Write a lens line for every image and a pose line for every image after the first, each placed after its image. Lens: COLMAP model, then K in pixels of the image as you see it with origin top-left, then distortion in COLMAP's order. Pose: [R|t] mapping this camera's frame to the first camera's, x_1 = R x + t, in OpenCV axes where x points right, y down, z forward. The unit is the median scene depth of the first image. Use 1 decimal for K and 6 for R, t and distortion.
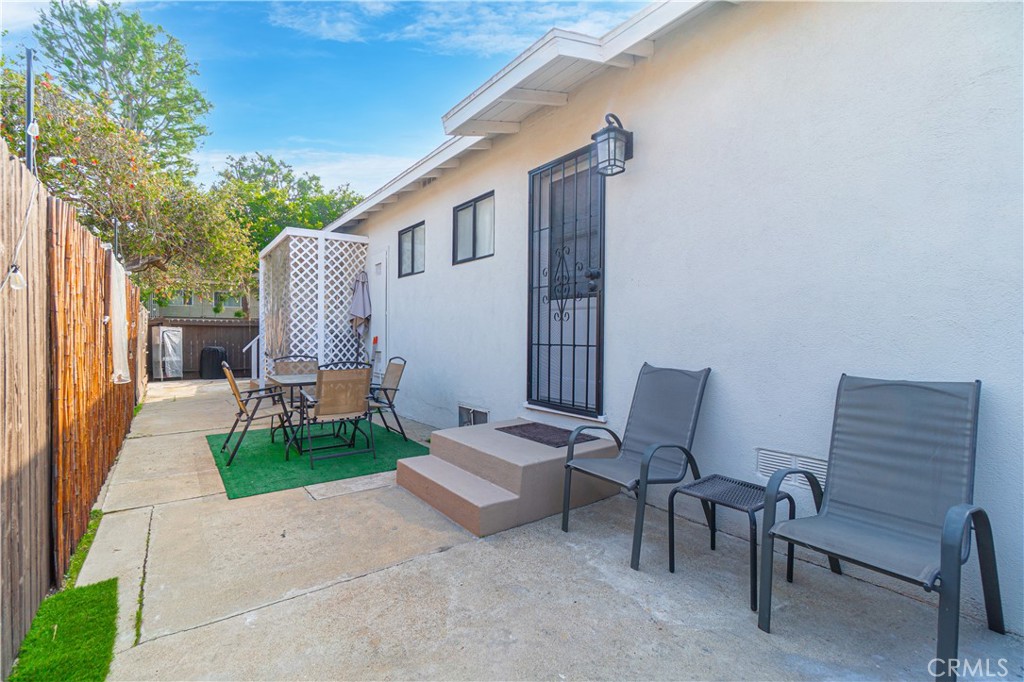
lens RADIAL K [[448.2, 0, 494.6], [0, 448.2, 335.9], [0, 0, 1]] dist [-0.005211, 0.001115]
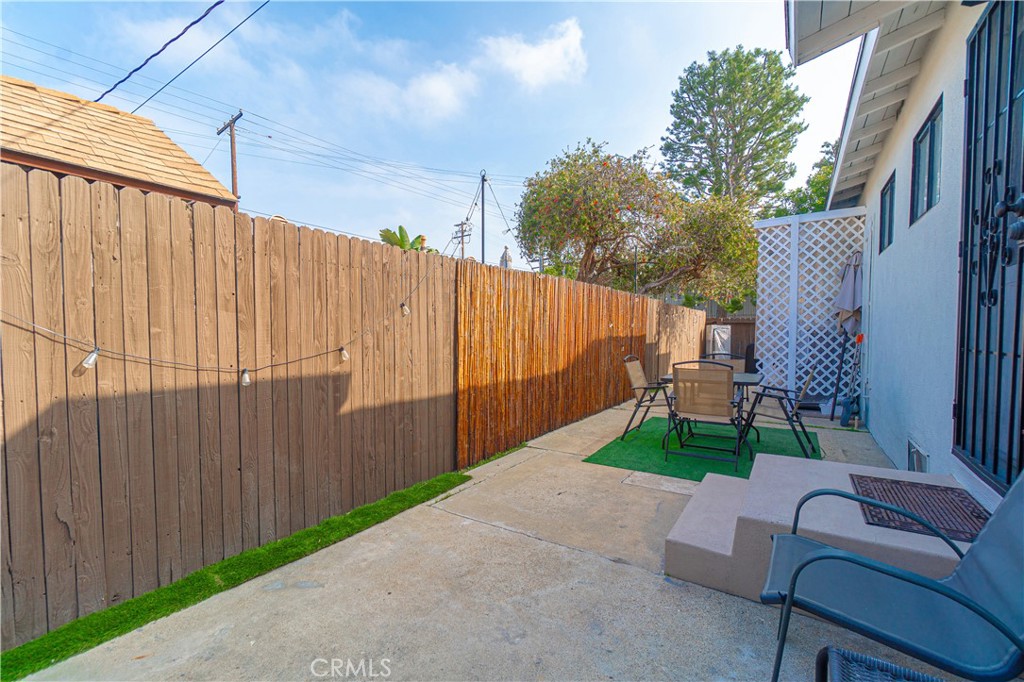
lens RADIAL K [[435.8, 0, 509.3], [0, 435.8, 350.8], [0, 0, 1]] dist [-0.005946, -0.000159]
pose [[0.358147, 0.034731, -0.933019, 0.220765], [0.005991, 0.999202, 0.039494, -0.003044], [0.933646, -0.019734, 0.357653, 0.155676]]
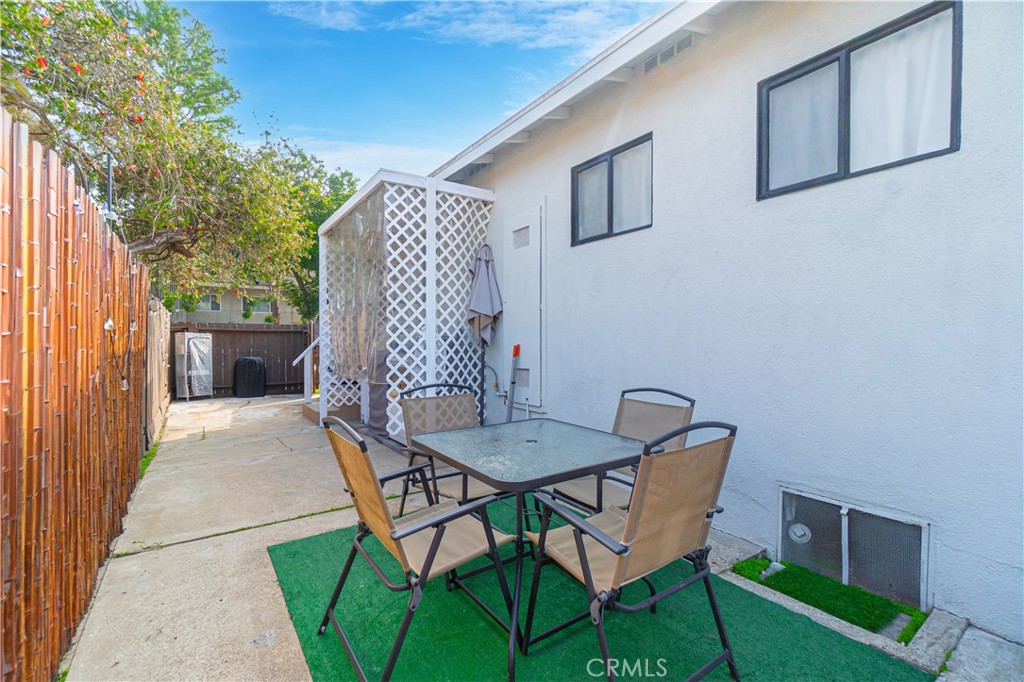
lens RADIAL K [[455.8, 0, 502.3], [0, 455.8, 340.5], [0, 0, 1]] dist [-0.003575, 0.000137]
pose [[0.999267, -0.005768, -0.037856, -0.260511], [0.005713, 0.999982, -0.001567, -0.003851], [0.037864, 0.001349, 0.999282, 0.360239]]
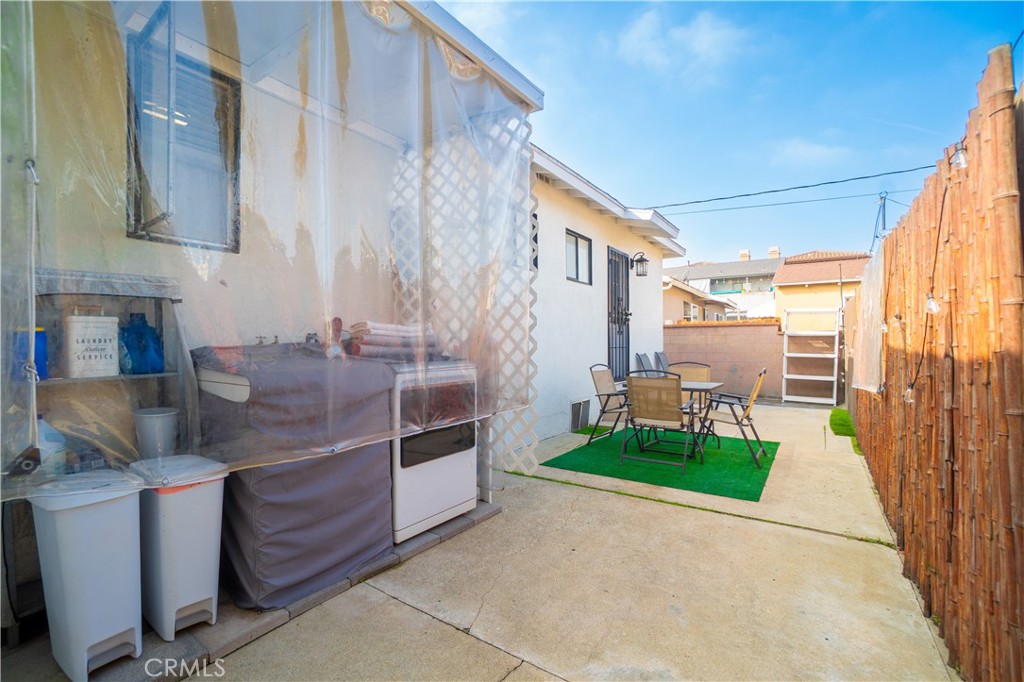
lens RADIAL K [[457.7, 0, 487.0], [0, 457.7, 338.0], [0, 0, 1]] dist [-0.065621, 0.030001]
pose [[-0.299379, 0.002549, 0.954131, -0.807904], [-0.003599, 0.999986, -0.003801, -0.005544], [-0.954127, -0.004572, -0.299366, 1.107907]]
